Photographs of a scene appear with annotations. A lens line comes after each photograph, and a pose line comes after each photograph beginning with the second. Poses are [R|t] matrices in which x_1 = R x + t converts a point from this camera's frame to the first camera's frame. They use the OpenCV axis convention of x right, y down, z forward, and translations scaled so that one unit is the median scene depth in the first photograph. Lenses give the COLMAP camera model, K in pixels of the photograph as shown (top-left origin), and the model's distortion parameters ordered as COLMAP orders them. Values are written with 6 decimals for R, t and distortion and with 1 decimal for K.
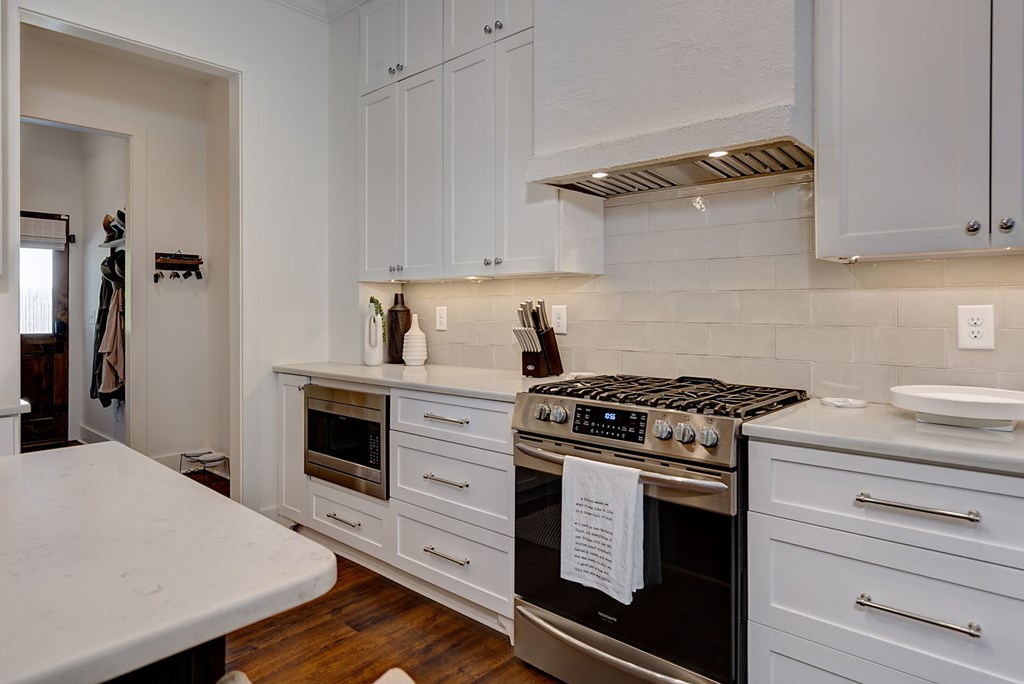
lens RADIAL K [[624.9, 0, 509.1], [0, 624.9, 316.3], [0, 0, 1]] dist [-0.004192, -0.001165]
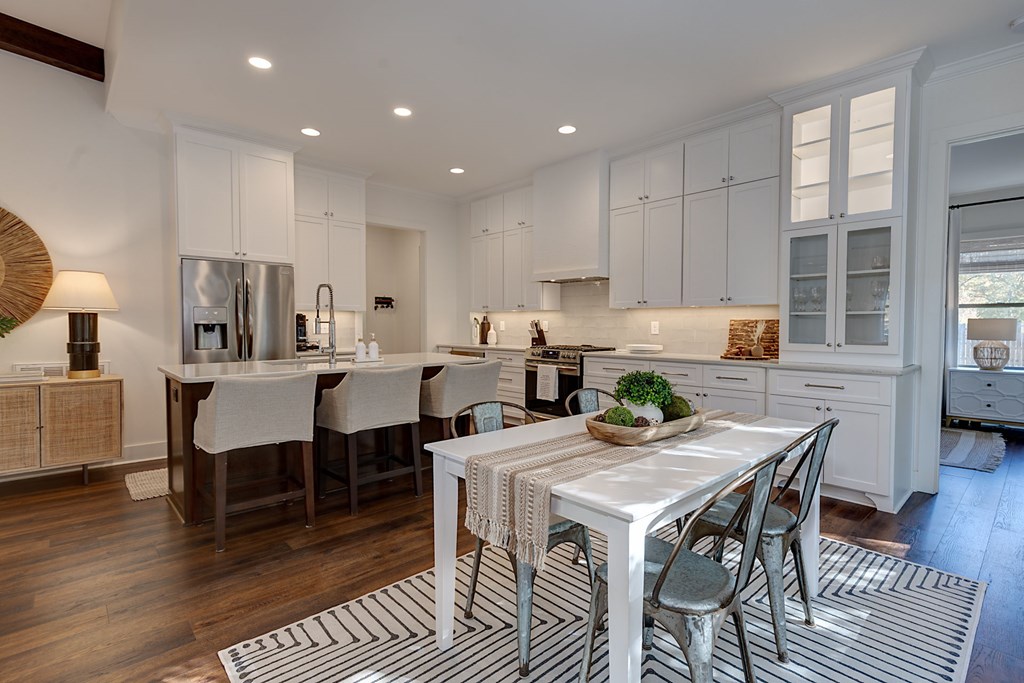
lens RADIAL K [[484.2, 0, 512.0], [0, 484.2, 341.5], [0, 0, 1]] dist [-0.001868, -0.000525]
pose [[0.996667, 0.004654, -0.081440, 0.110457], [-0.002281, 0.999571, 0.029203, 0.010883], [0.081541, -0.028920, 0.996250, -1.162315]]
